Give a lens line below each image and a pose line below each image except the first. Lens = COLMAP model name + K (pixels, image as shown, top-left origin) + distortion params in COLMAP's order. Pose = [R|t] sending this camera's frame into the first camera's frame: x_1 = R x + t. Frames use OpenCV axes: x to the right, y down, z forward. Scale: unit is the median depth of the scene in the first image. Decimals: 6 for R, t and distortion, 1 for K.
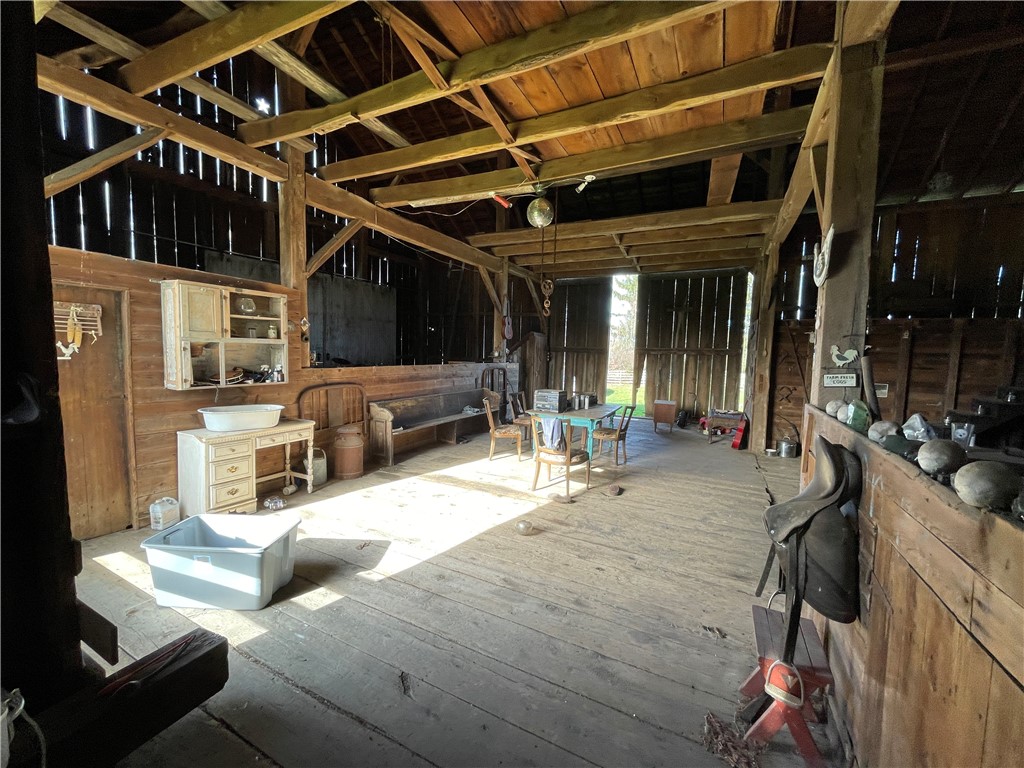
lens RADIAL K [[415.7, 0, 509.8], [0, 415.7, 380.2], [0, 0, 1]] dist [-0.000319, 0.000267]
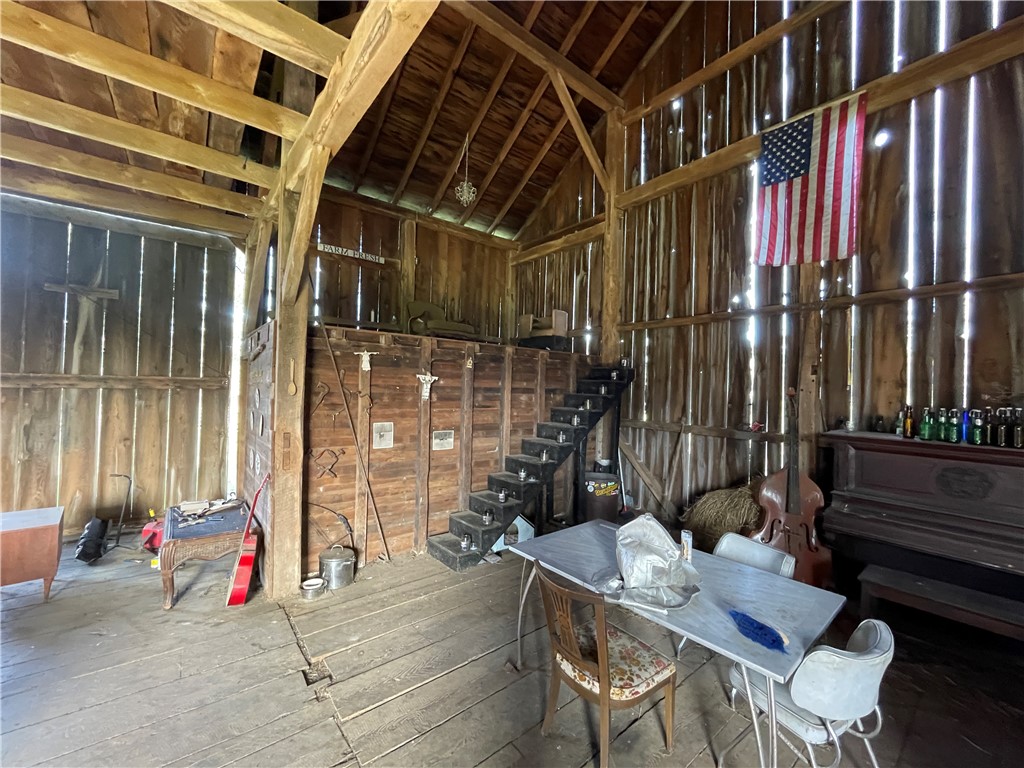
lens RADIAL K [[415.7, 0, 514.1], [0, 415.7, 384.0], [0, 0, 1]] dist [-0.000319, 0.000267]
pose [[0.415923, -0.000851, 0.909399, 0.270779], [0.055039, 0.998190, -0.024238, -0.043399], [-0.907733, 0.060134, 0.415217, 0.547589]]
